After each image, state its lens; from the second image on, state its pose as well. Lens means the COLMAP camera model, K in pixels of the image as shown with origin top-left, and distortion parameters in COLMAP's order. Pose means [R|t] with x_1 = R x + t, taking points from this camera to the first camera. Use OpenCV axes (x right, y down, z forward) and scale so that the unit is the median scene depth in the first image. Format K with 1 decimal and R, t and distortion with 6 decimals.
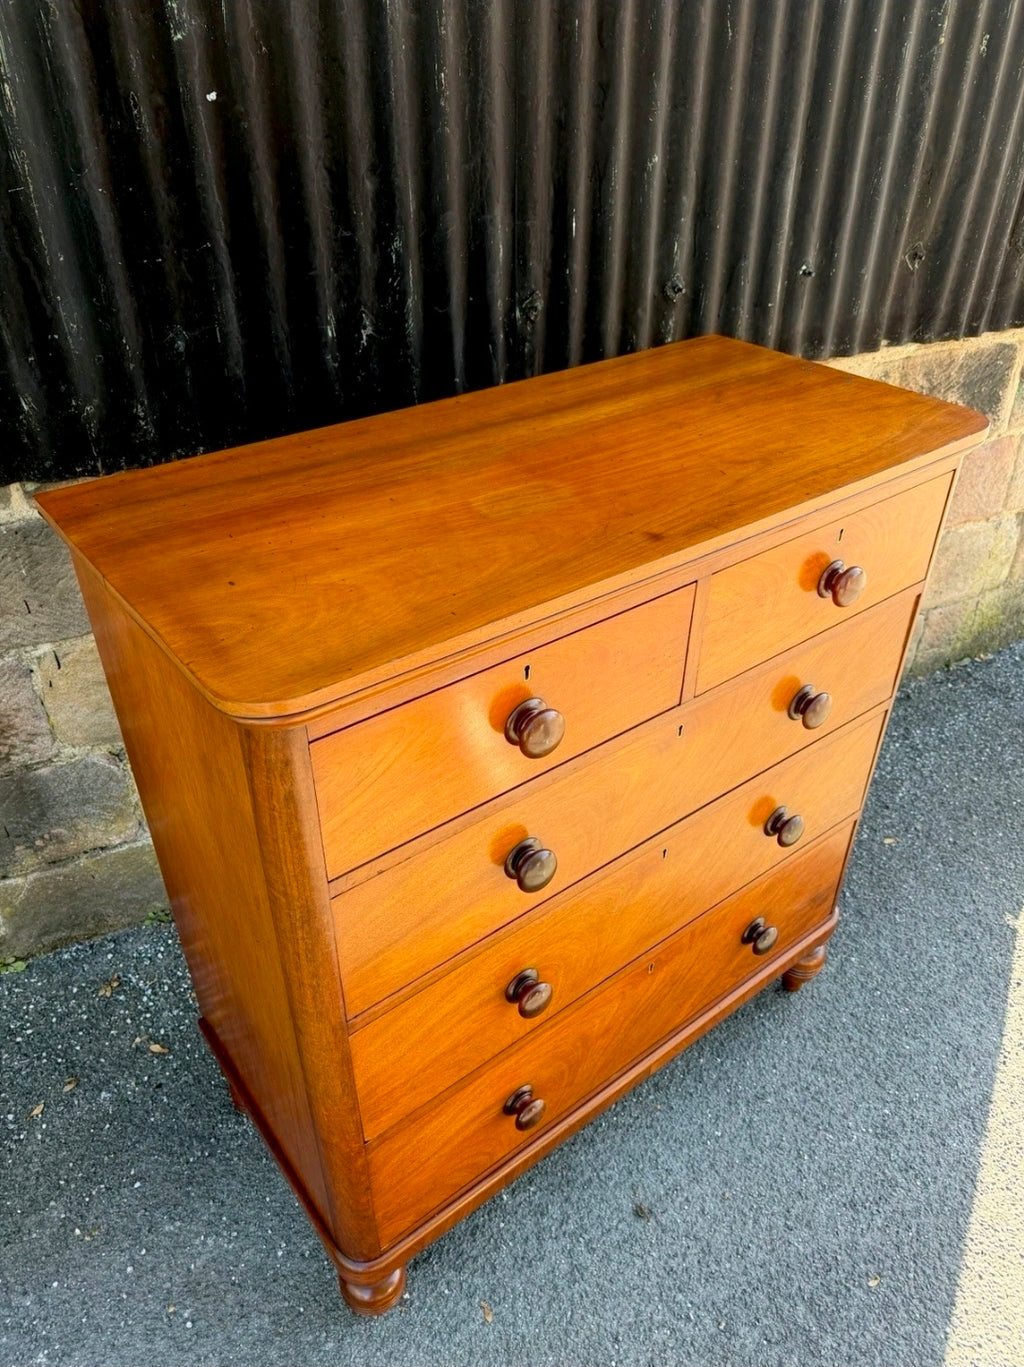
lens RADIAL K [[975.2, 0, 516.7], [0, 975.2, 685.8], [0, 0, 1]] dist [-0.002020, -0.006692]
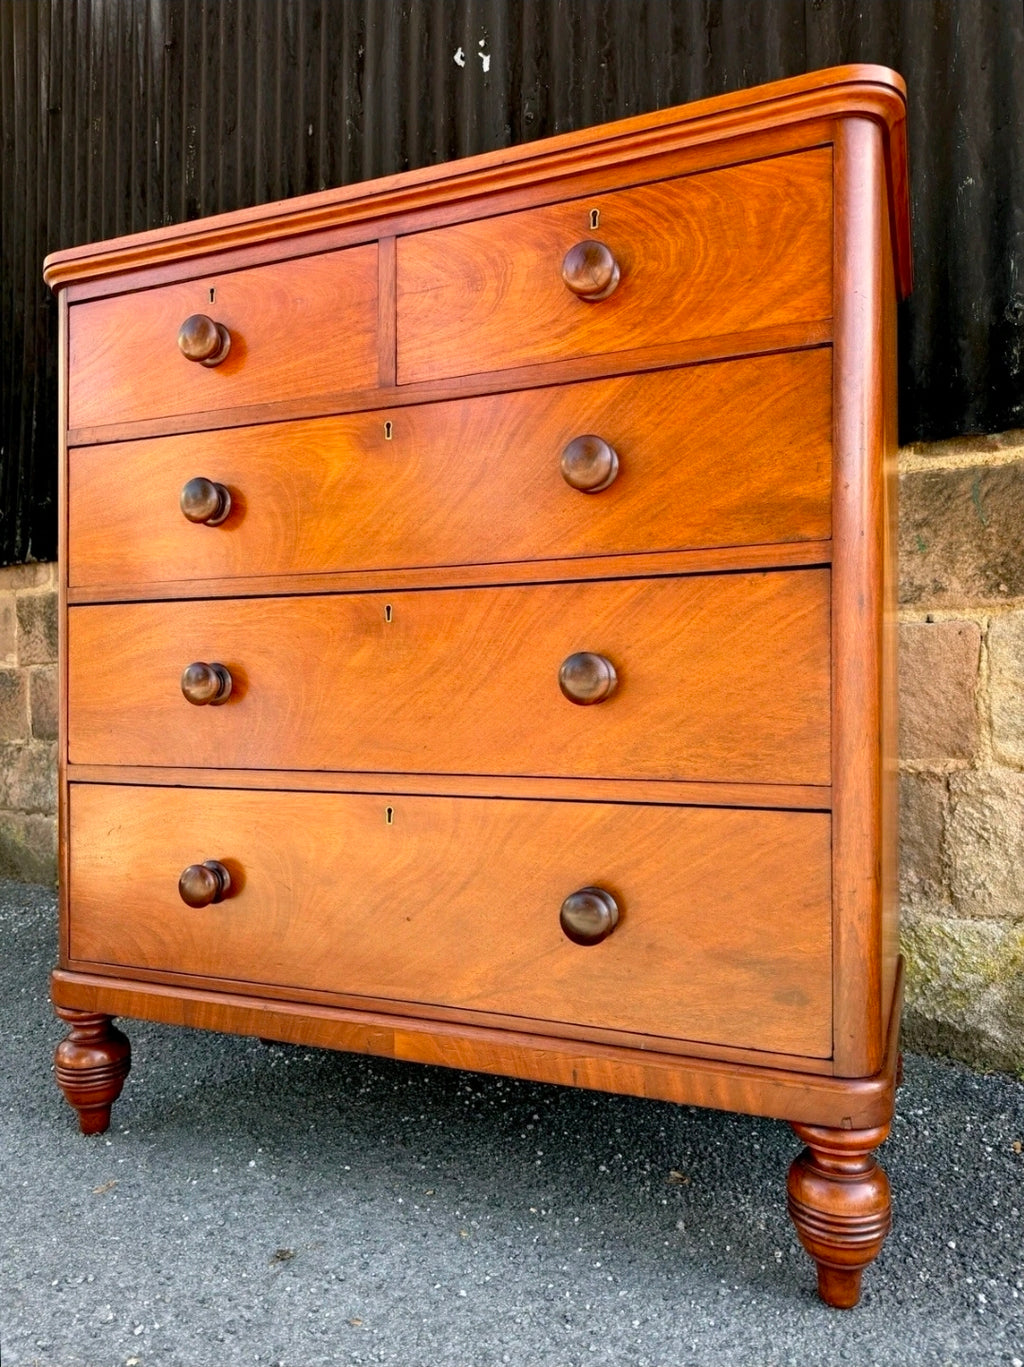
lens RADIAL K [[985.0, 0, 511.4], [0, 985.0, 681.9], [0, 0, 1]] dist [0.001769, -0.004714]
pose [[0.488628, -0.013279, -0.872391, 0.765134], [-0.492503, 0.821154, -0.288351, 0.335618], [0.720197, 0.570552, 0.394699, 0.621790]]
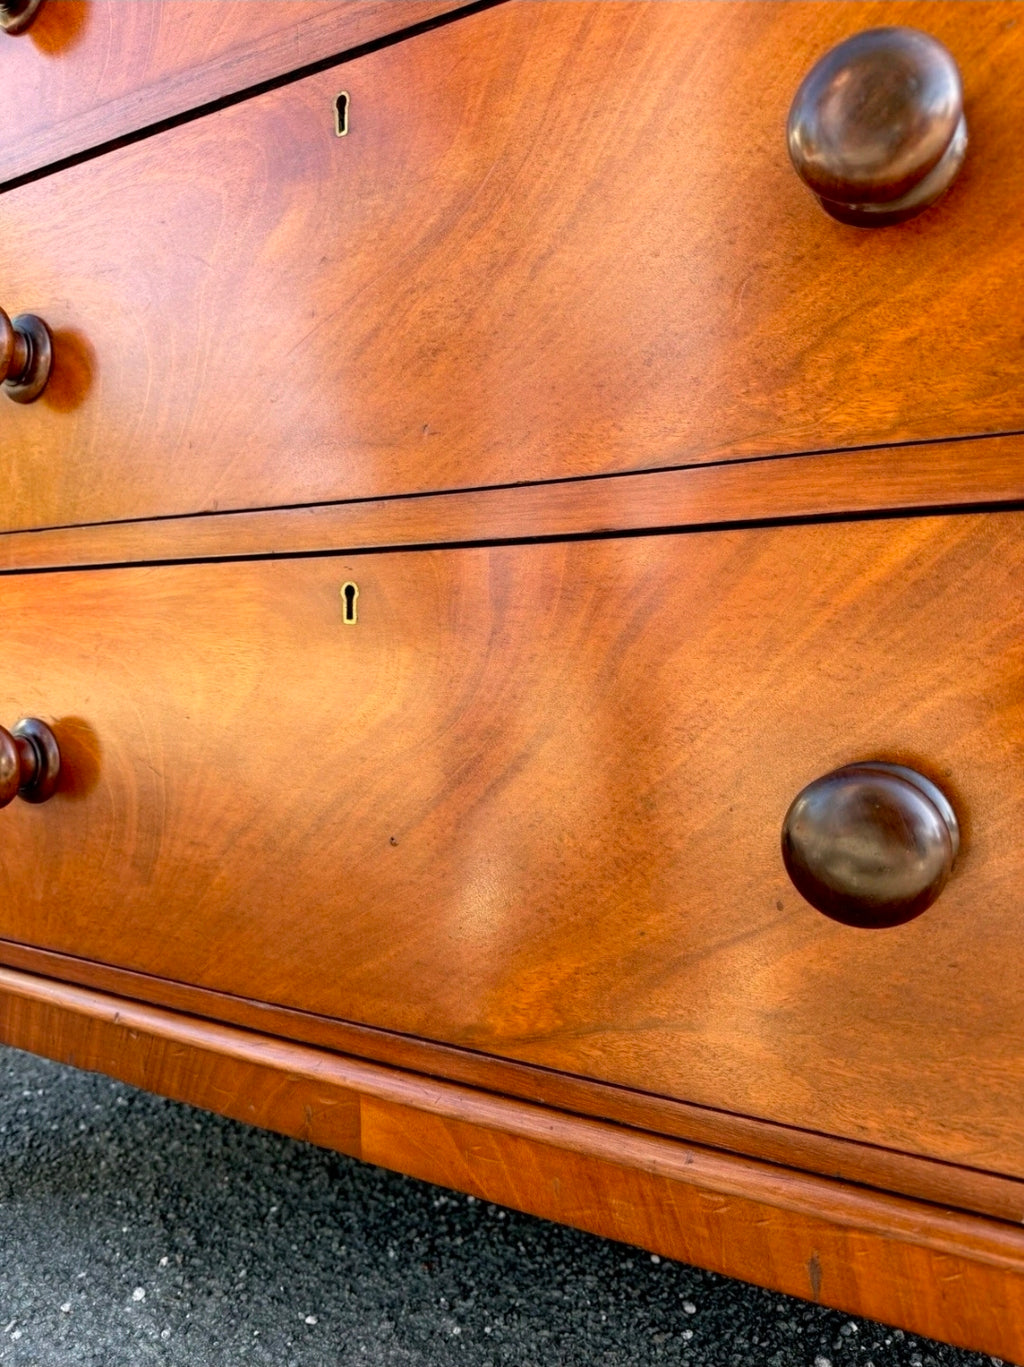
lens RADIAL K [[984.7, 0, 507.2], [0, 984.7, 682.7], [0, 0, 1]] dist [-0.009834, -0.003297]
pose [[0.379593, 0.037464, -0.924395, 0.411691], [-0.520453, 0.834727, -0.179889, 0.304873], [0.764878, 0.549389, 0.336355, 0.836248]]
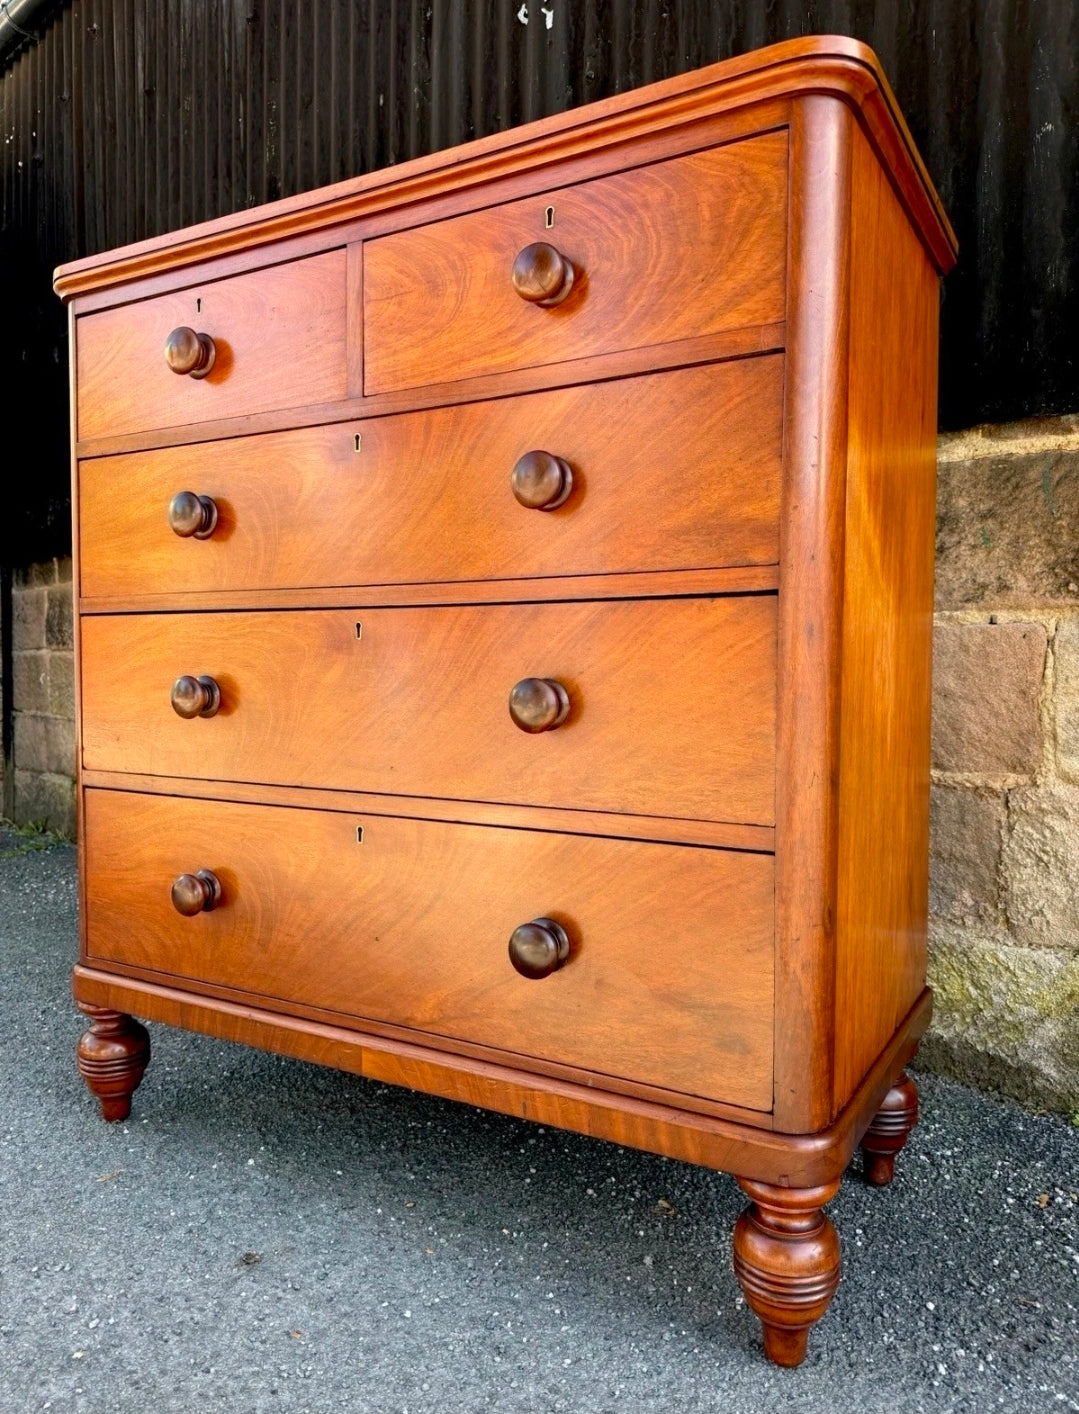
lens RADIAL K [[1012.9, 0, 537.6], [0, 1012.9, 692.7], [0, 0, 1]] dist [0.001368, -0.004428]
pose [[0.370822, 0.030904, -0.928190, 0.817877], [-0.528981, 0.828502, -0.183749, 0.238243], [0.763328, 0.559133, 0.323575, 0.696795]]
